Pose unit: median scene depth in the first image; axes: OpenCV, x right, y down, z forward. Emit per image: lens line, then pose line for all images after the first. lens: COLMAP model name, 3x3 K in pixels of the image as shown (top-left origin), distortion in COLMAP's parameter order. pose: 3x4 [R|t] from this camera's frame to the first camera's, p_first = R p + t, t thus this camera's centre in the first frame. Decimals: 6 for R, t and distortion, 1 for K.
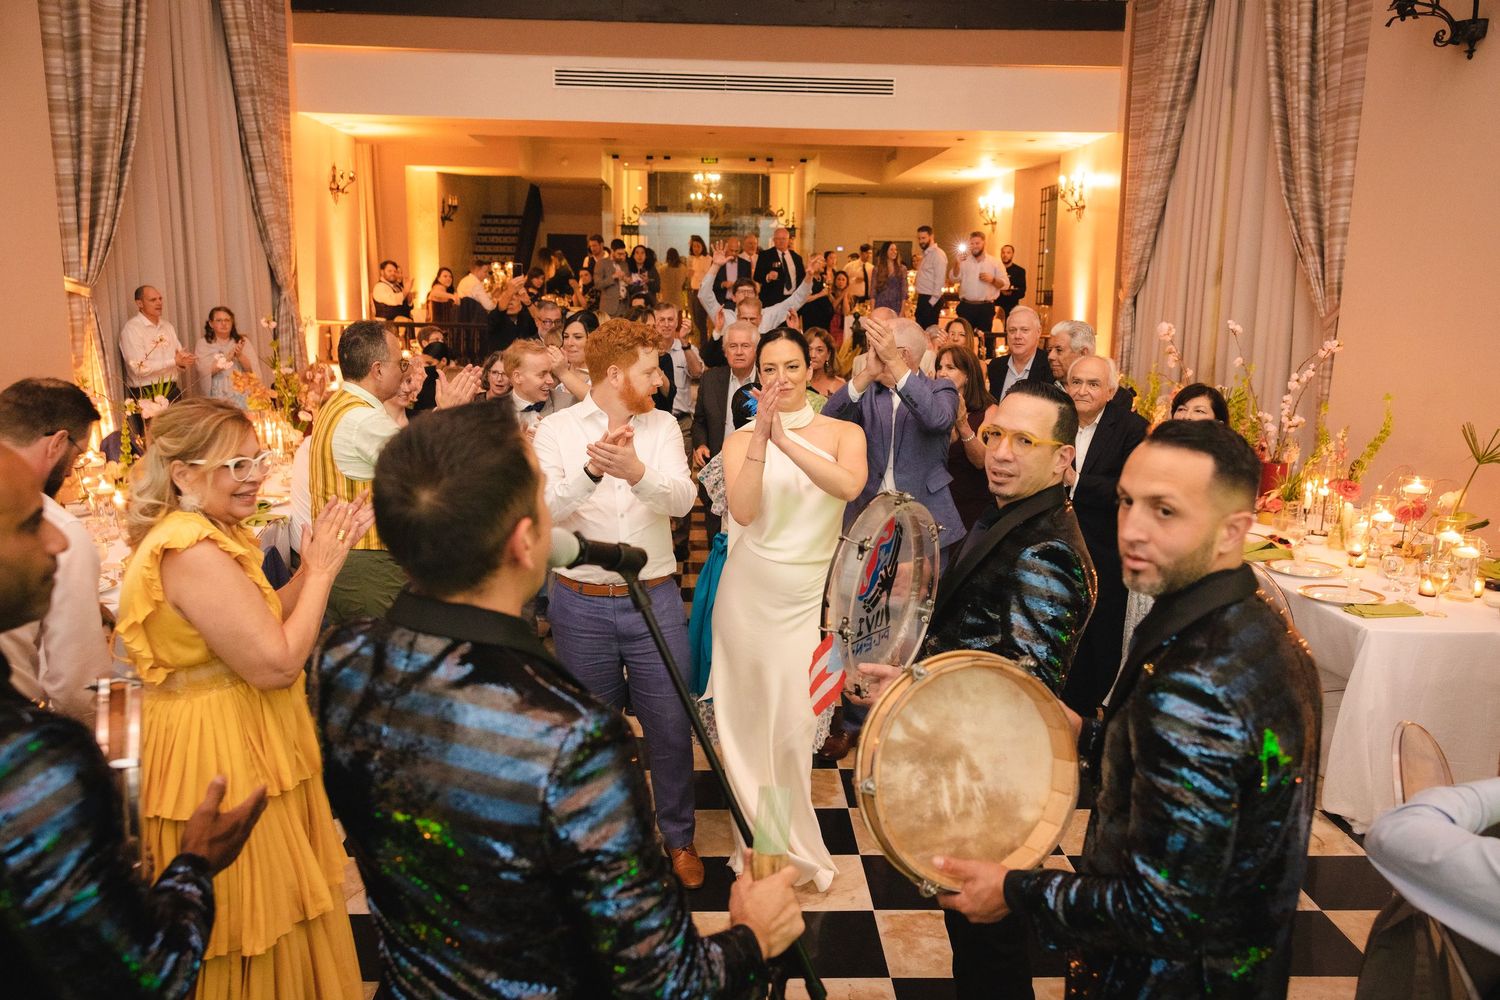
lens RADIAL K [[1172.8, 0, 754.2], [0, 1172.8, 501.6], [0, 0, 1]] dist [0.003708, -0.002245]
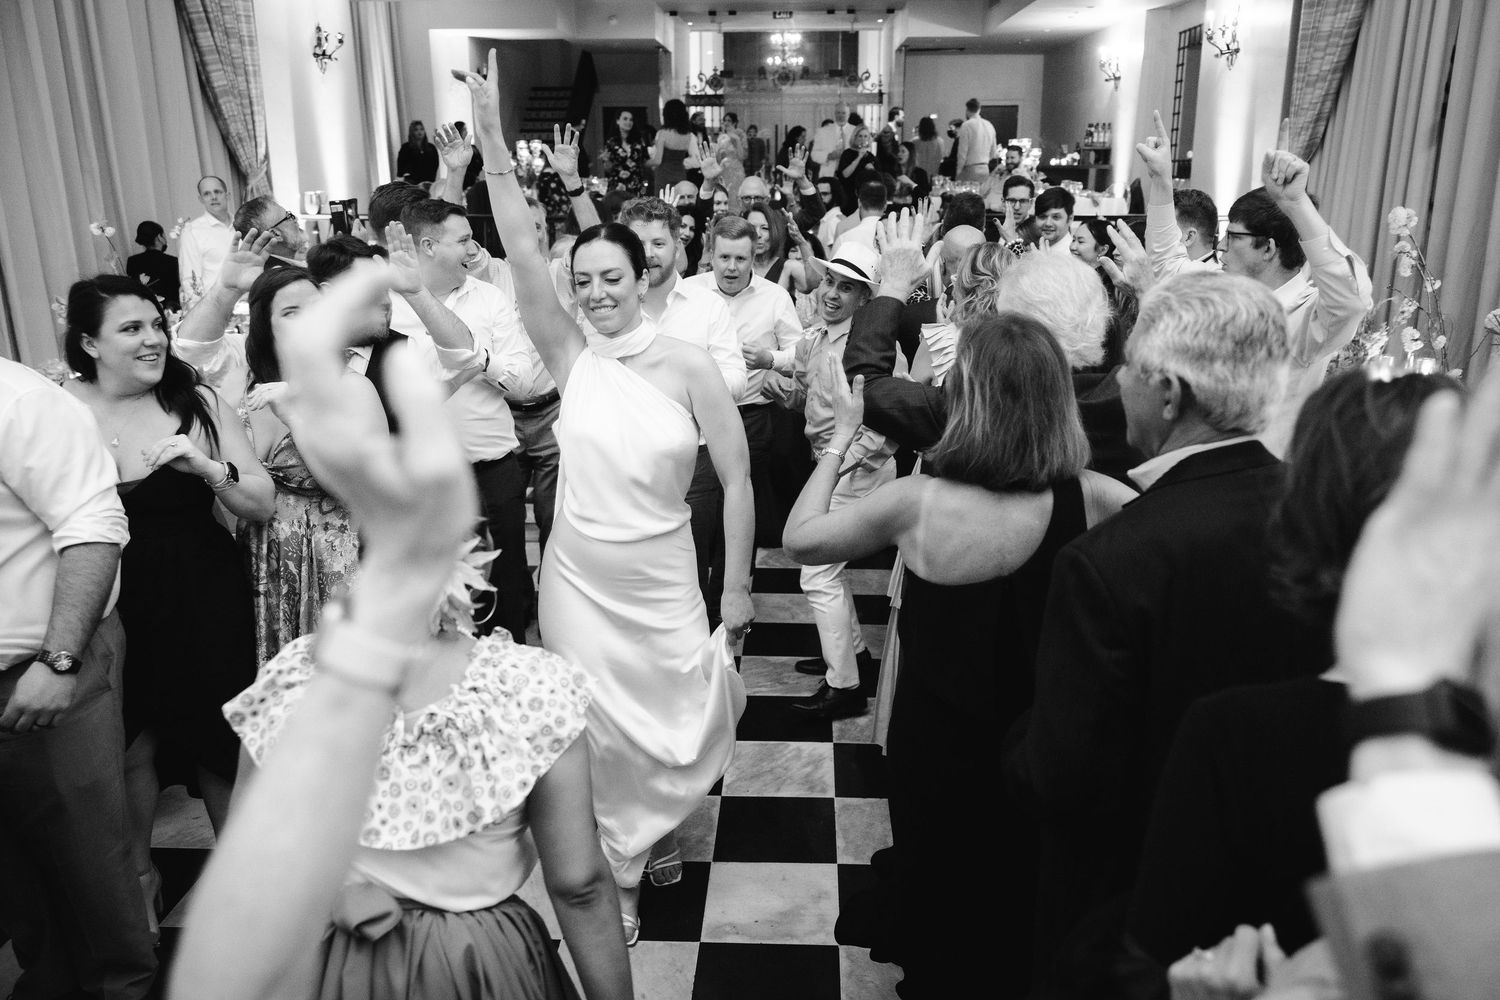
lens RADIAL K [[1153.6, 0, 741.2], [0, 1153.6, 500.4], [0, 0, 1]] dist [0.004782, 0.001376]
pose [[0.995151, 0.008074, -0.098029, 0.034362], [0.002035, 0.994721, 0.102593, -0.038488], [0.098340, -0.102295, 0.989881, 0.210094]]
